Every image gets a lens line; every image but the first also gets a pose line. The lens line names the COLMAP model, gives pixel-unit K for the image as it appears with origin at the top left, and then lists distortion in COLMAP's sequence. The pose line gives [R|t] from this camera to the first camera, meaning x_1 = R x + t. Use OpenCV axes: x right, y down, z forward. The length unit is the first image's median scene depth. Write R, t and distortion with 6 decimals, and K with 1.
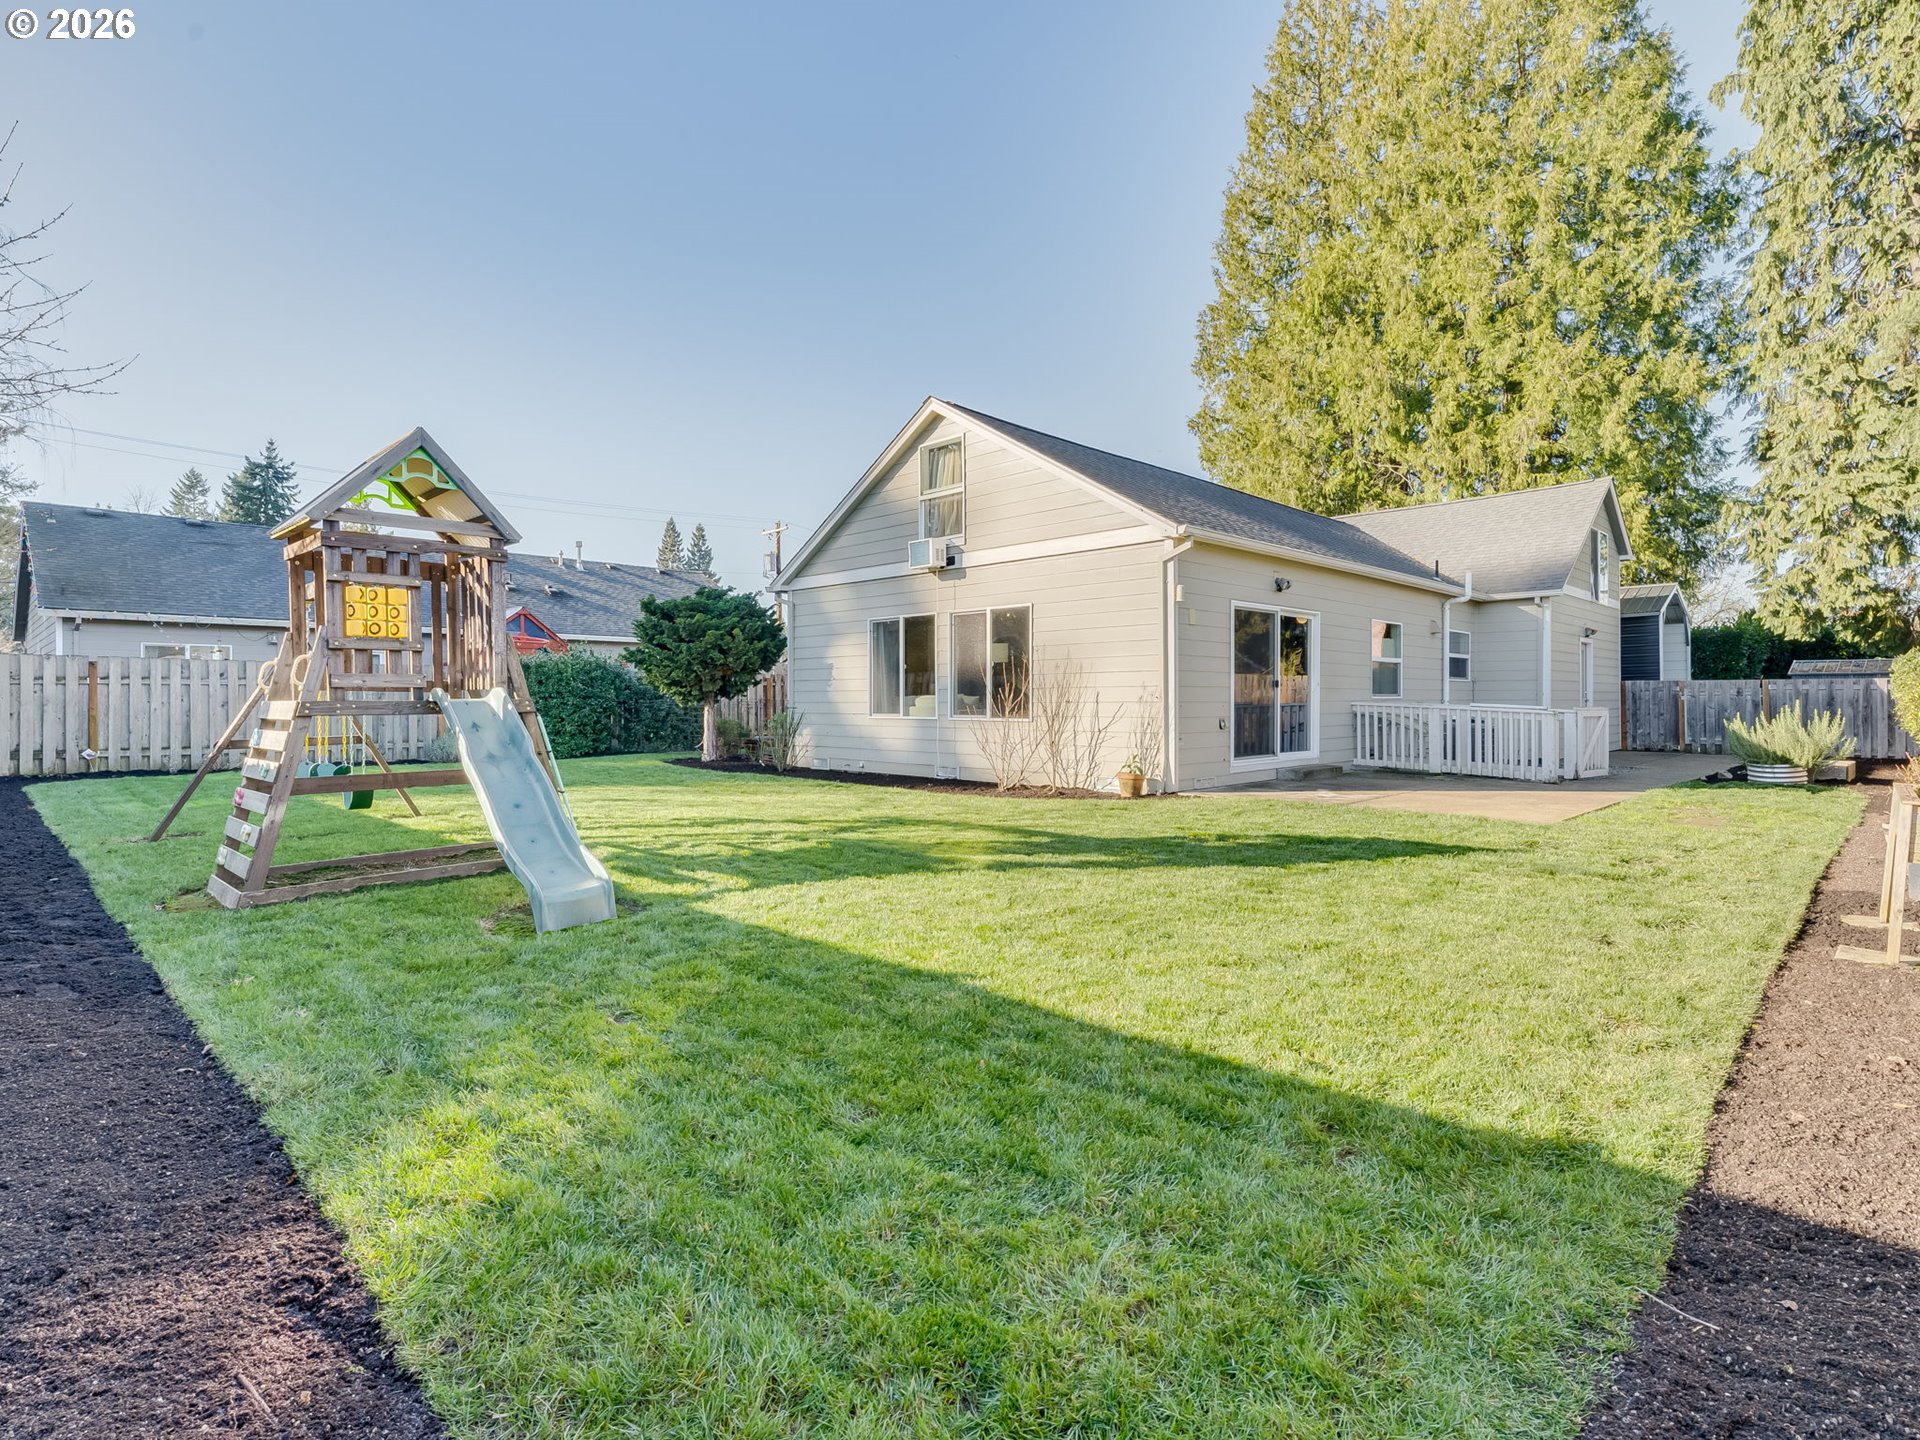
lens RADIAL K [[967.4, 0, 960.1], [0, 967.4, 731.2], [0, 0, 1]] dist [-0.000024, -0.000196]
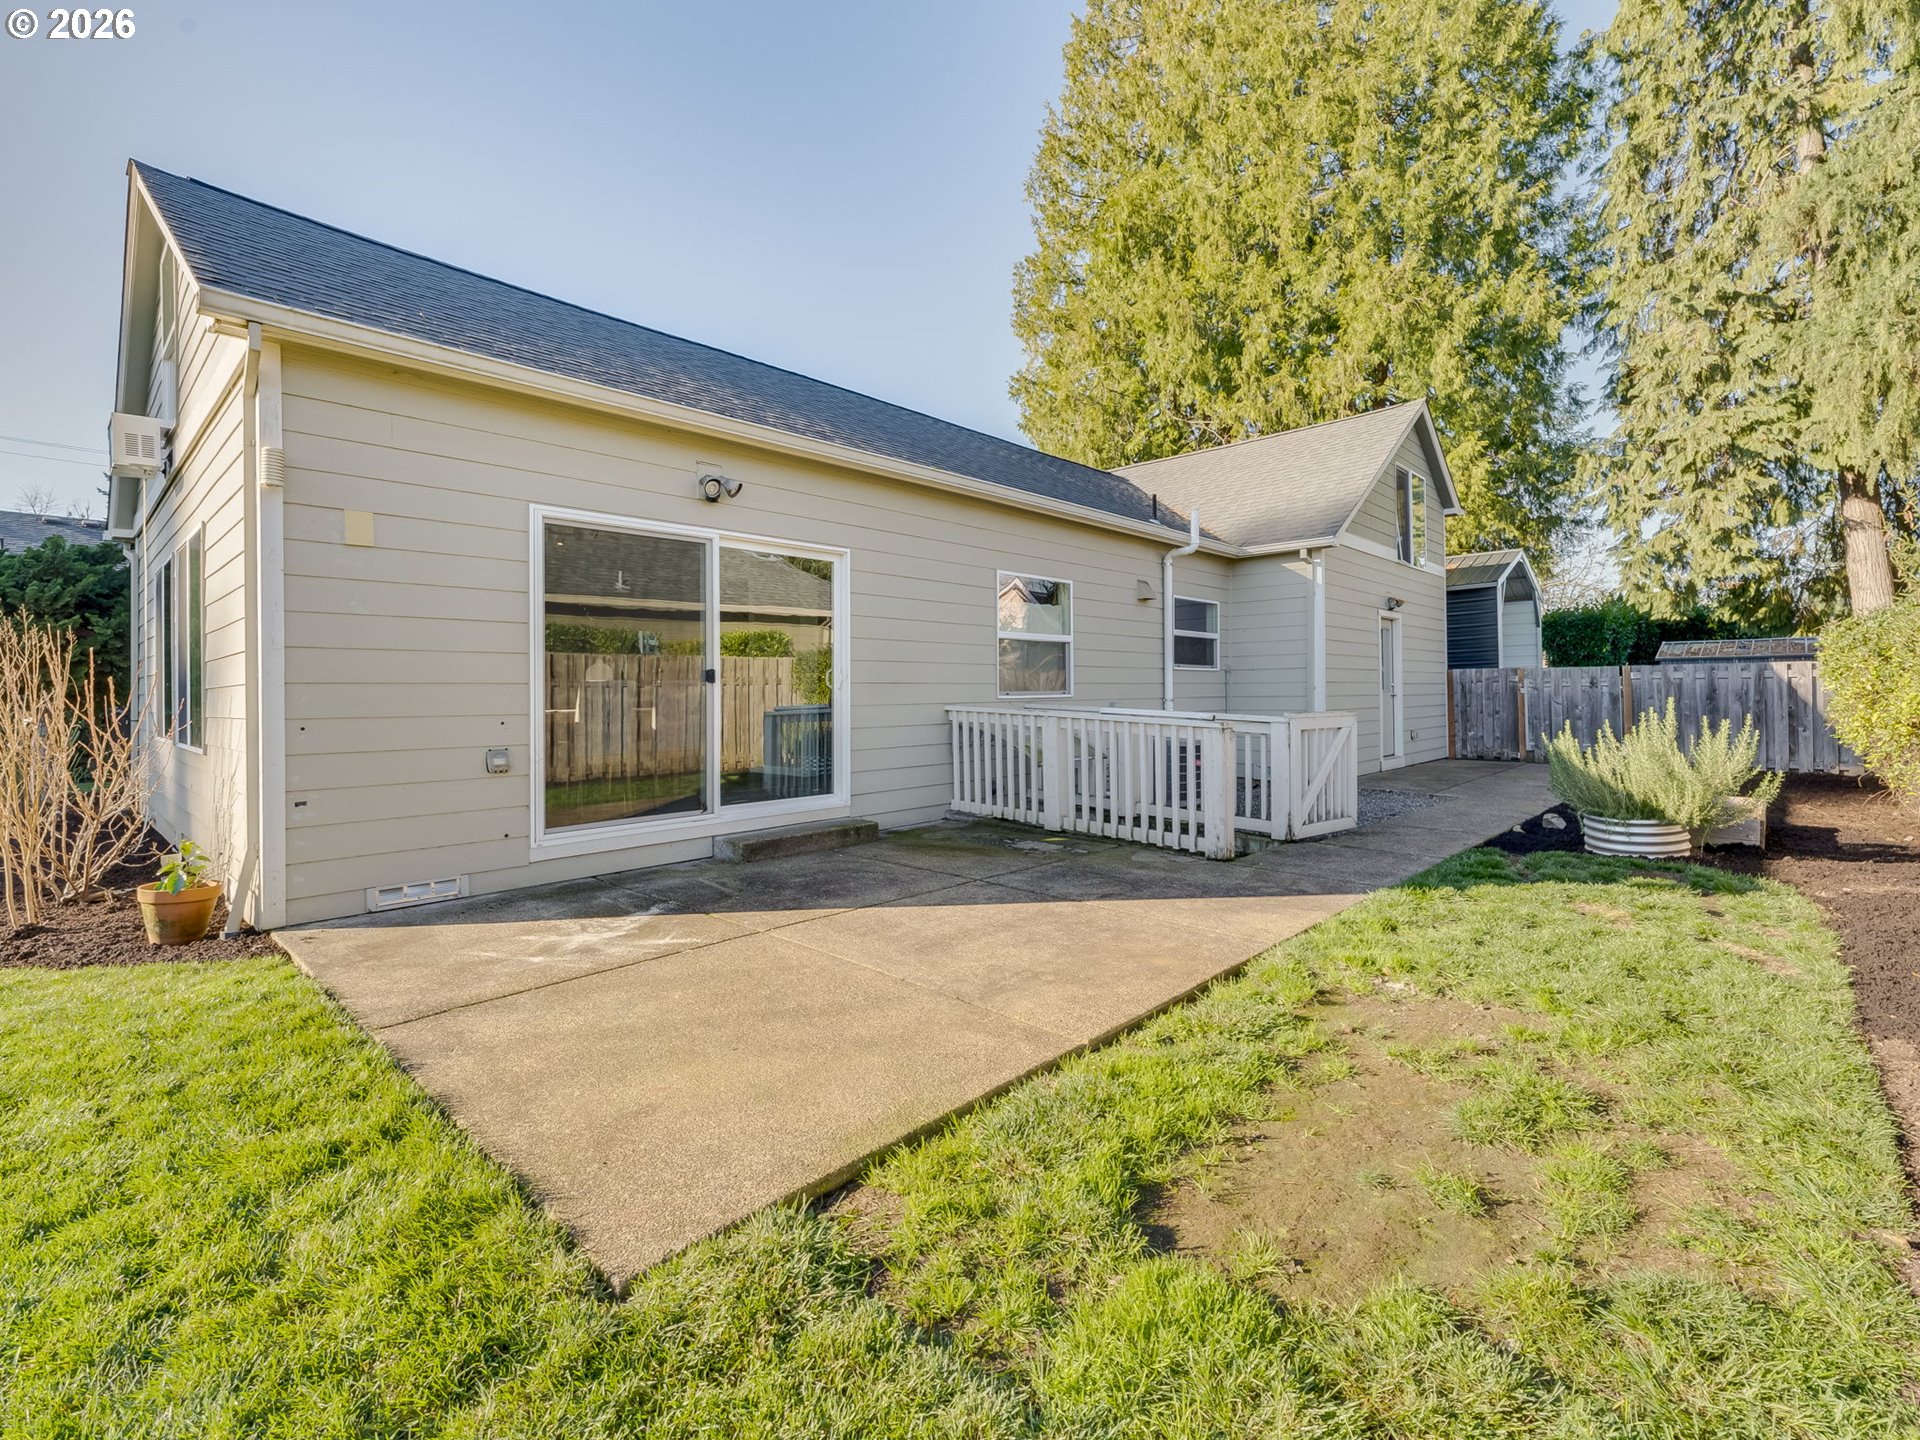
lens RADIAL K [[872.3, 0, 960.0], [0, 872.3, 720.0], [0, 0, 1]] dist [-0.000146, 0.000298]
pose [[0.999405, -0.009858, 0.033055, 0.235034], [0.009943, 0.999948, -0.002413, -0.011789], [-0.033029, 0.002741, 0.999451, 0.273027]]
